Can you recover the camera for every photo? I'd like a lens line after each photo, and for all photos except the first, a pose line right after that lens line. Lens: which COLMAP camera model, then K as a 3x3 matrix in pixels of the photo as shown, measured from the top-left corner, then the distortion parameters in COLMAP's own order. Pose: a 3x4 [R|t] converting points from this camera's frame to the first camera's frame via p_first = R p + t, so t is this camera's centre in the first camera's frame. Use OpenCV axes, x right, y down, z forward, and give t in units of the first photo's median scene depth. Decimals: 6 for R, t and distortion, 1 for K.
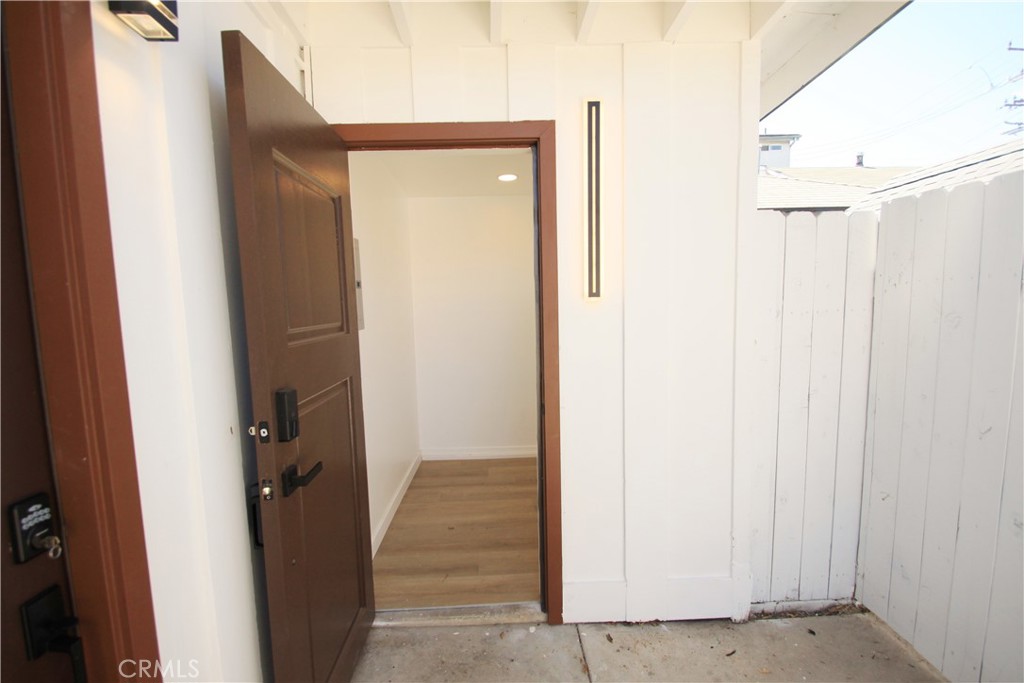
lens RADIAL K [[471.1, 0, 510.6], [0, 471.1, 346.8], [0, 0, 1]] dist [-0.004906, -0.000552]
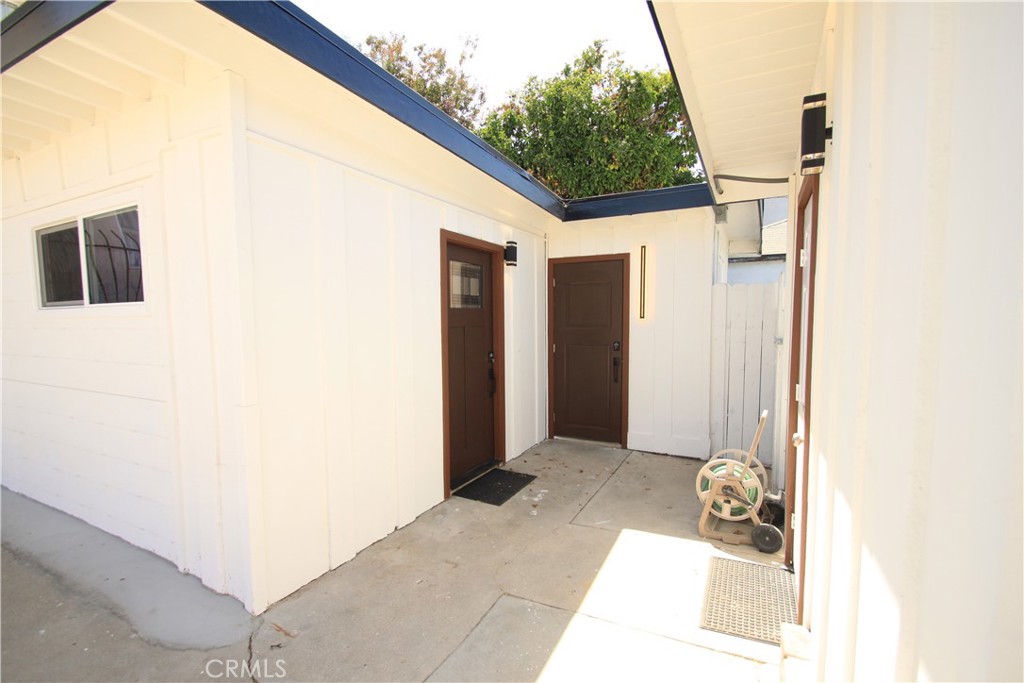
lens RADIAL K [[471.1, 0, 512.2], [0, 471.1, 346.5], [0, 0, 1]] dist [-0.004906, -0.000552]
pose [[0.869580, 0.046676, -0.491581, 0.844860], [-0.065717, 0.997606, -0.021527, 0.151705], [0.489400, 0.051025, 0.870566, -1.616315]]
